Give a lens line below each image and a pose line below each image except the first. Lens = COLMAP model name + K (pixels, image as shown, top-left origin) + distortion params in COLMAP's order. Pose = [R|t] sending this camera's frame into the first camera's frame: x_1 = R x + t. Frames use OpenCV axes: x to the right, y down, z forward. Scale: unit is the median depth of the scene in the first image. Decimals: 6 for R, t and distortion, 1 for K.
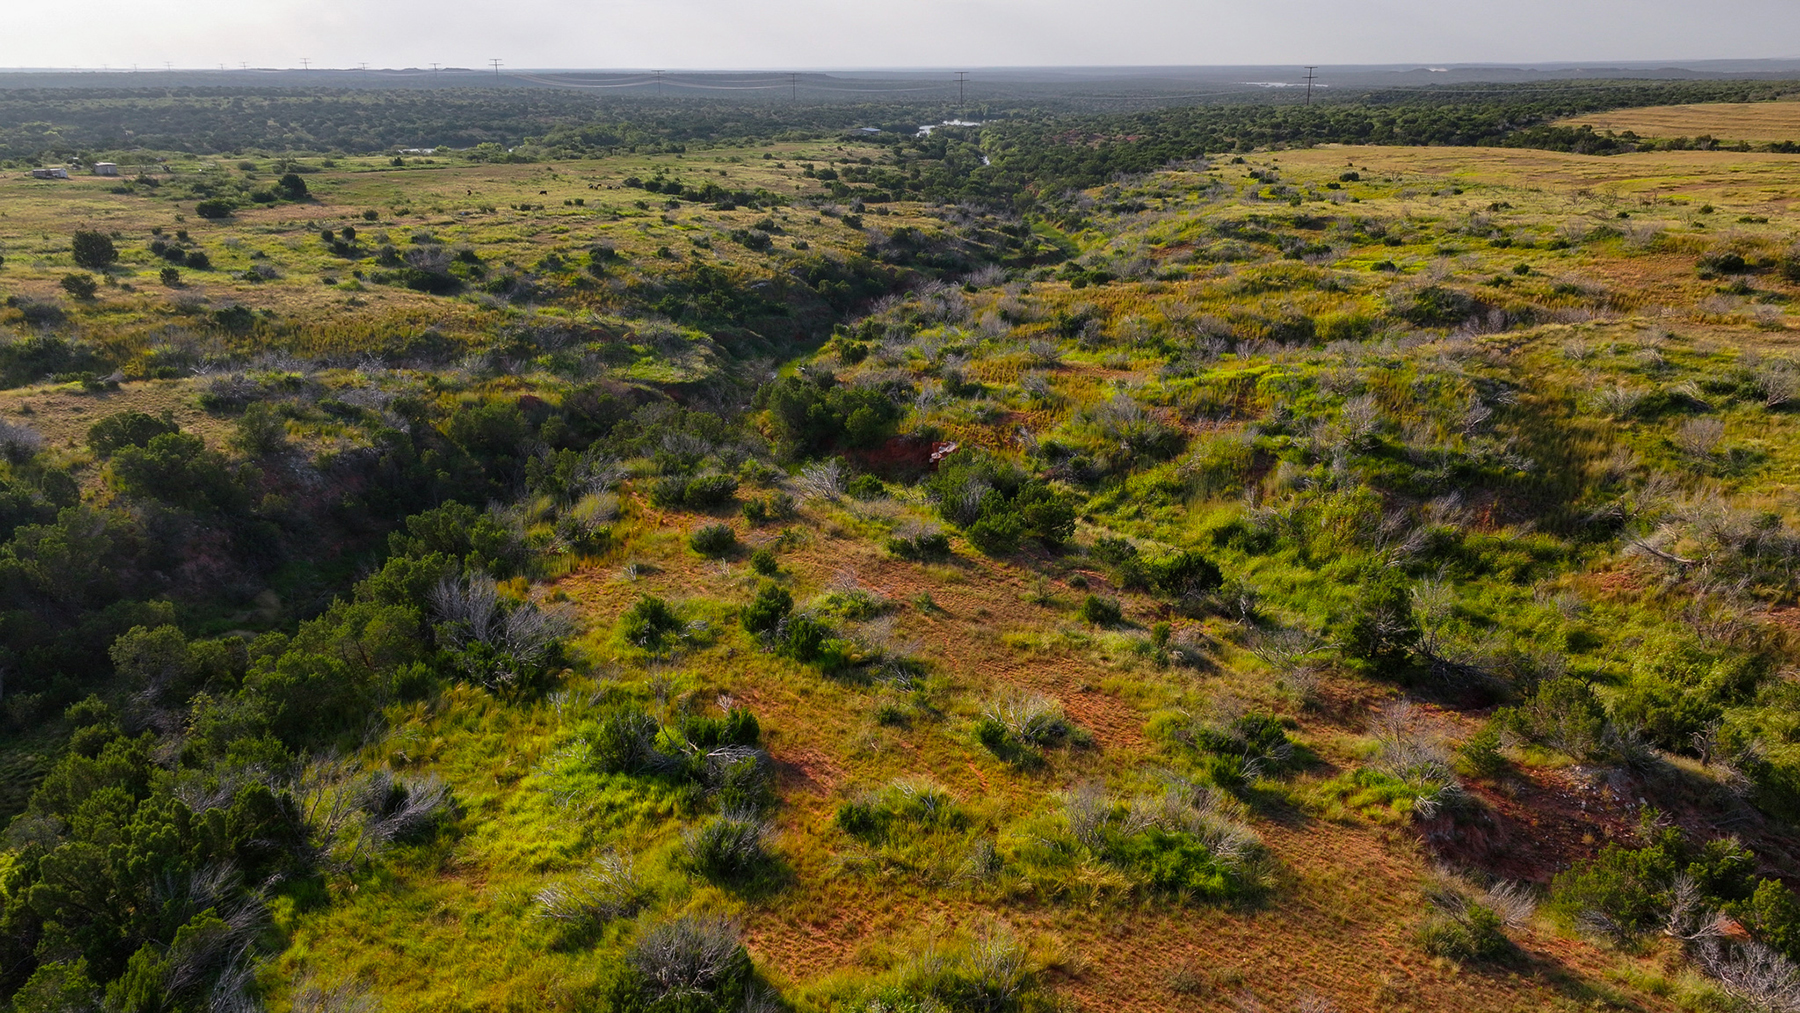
lens RADIAL K [[1279.8, 0, 896.8], [0, 1279.8, 514.0], [0, 0, 1]] dist [0.002356, 0.018670]
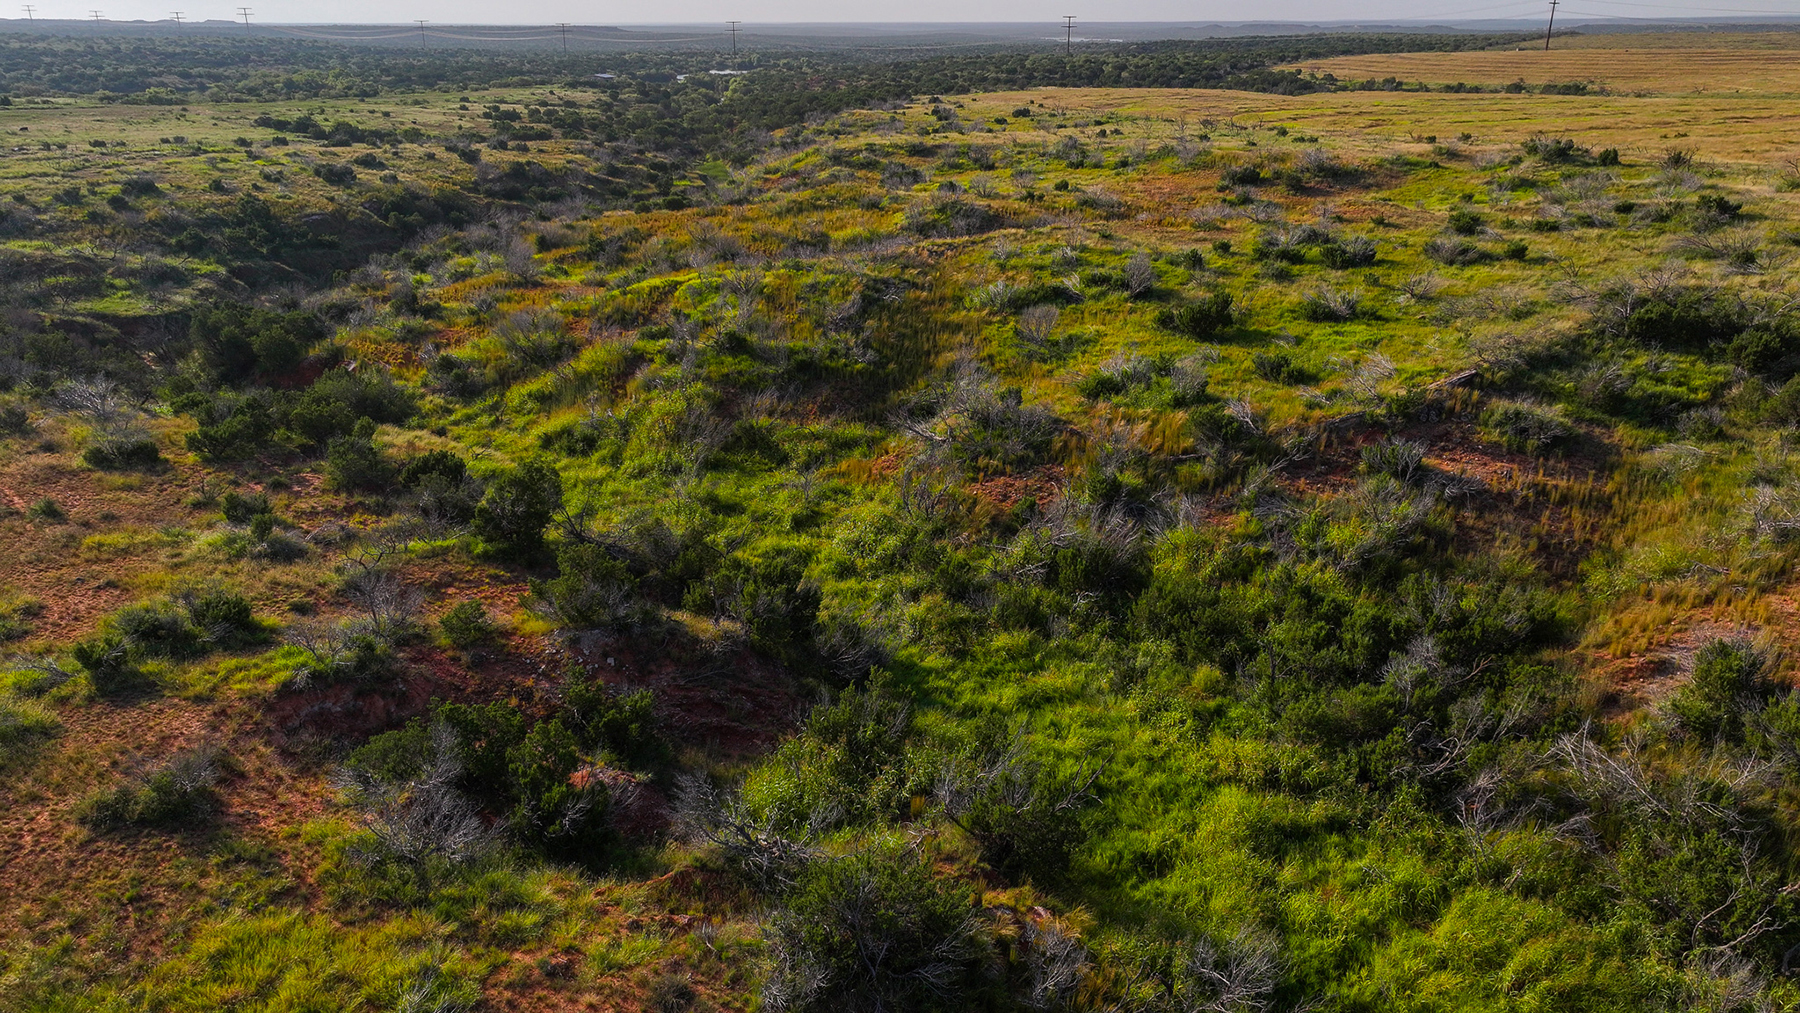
lens RADIAL K [[1279.8, 0, 900.3], [0, 1279.8, 498.9], [0, 0, 1]] dist [0.002356, 0.018670]
pose [[0.990908, -0.045283, 0.126695, 0.182274], [0.042811, 0.998837, 0.022169, 0.023914], [-0.127552, -0.016544, 0.991694, 0.006362]]
